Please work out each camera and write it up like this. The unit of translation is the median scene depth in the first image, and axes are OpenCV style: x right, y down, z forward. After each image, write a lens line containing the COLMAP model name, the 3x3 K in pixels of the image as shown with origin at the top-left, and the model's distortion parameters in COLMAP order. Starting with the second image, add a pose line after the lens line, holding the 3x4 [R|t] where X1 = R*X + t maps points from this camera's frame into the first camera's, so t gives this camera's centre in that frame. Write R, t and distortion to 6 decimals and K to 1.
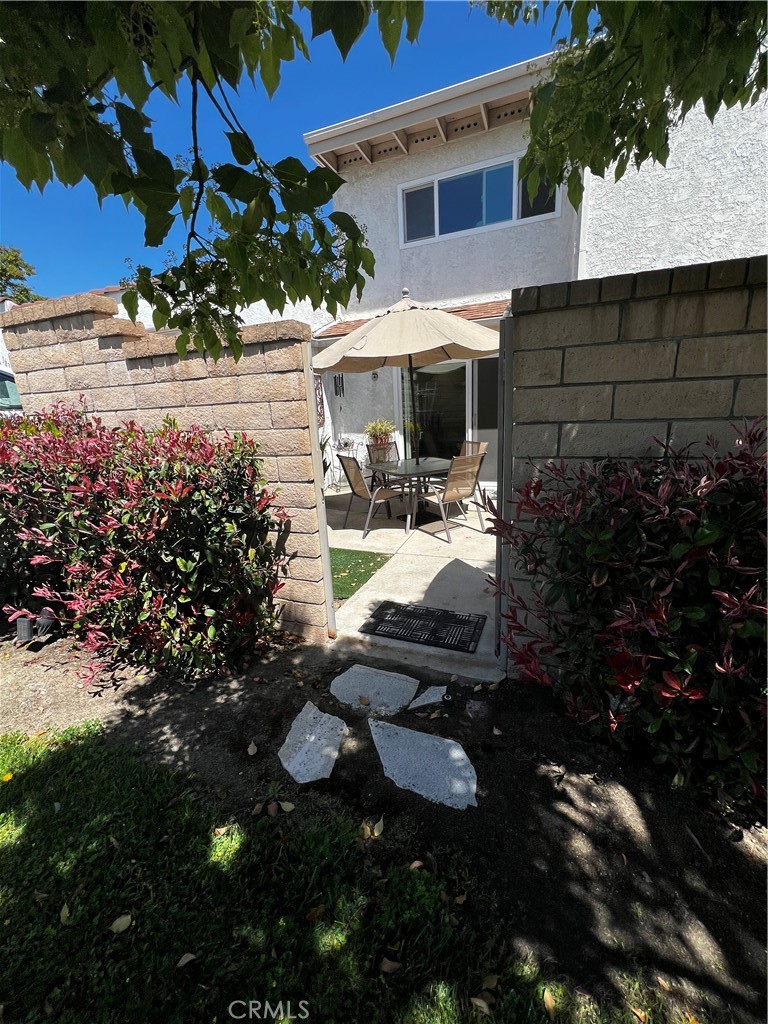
lens RADIAL K [[410.2, 0, 385.1], [0, 410.2, 510.2], [0, 0, 1]] dist [-0.001170, 0.000336]
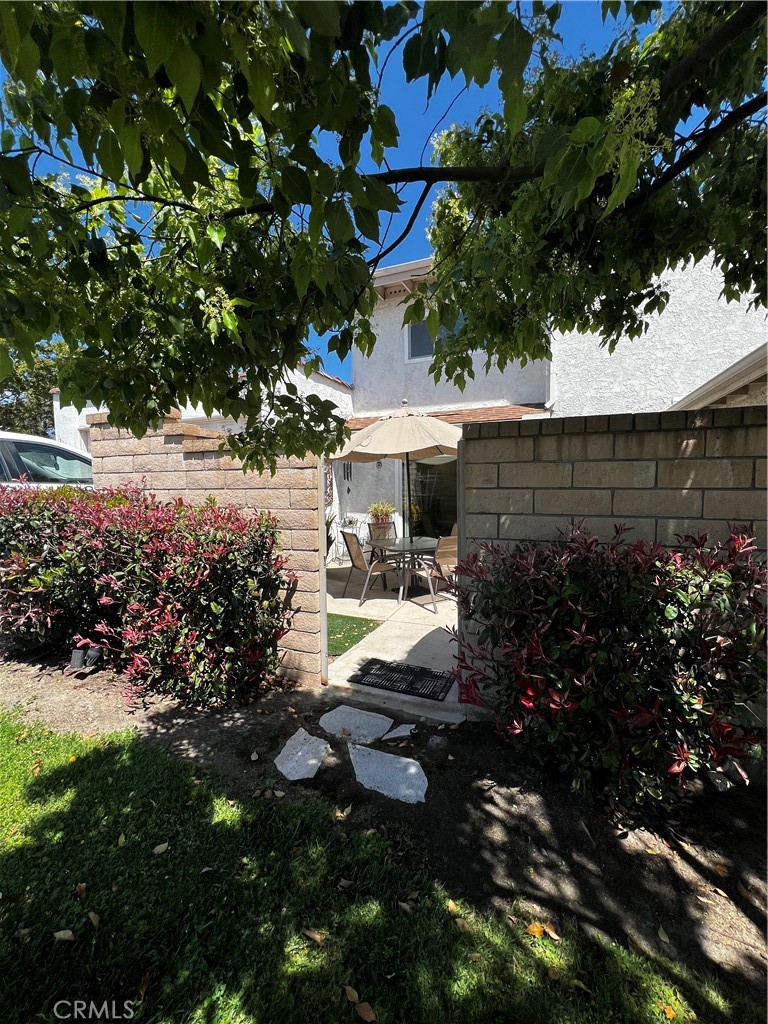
lens RADIAL K [[410.2, 0, 384.5], [0, 410.2, 512.1], [0, 0, 1]] dist [-0.001170, 0.000336]
pose [[0.998959, 0.040953, -0.020100, 0.062938], [-0.043973, 0.981699, -0.185293, 0.047801], [0.012144, 0.185984, 0.982478, -0.328682]]
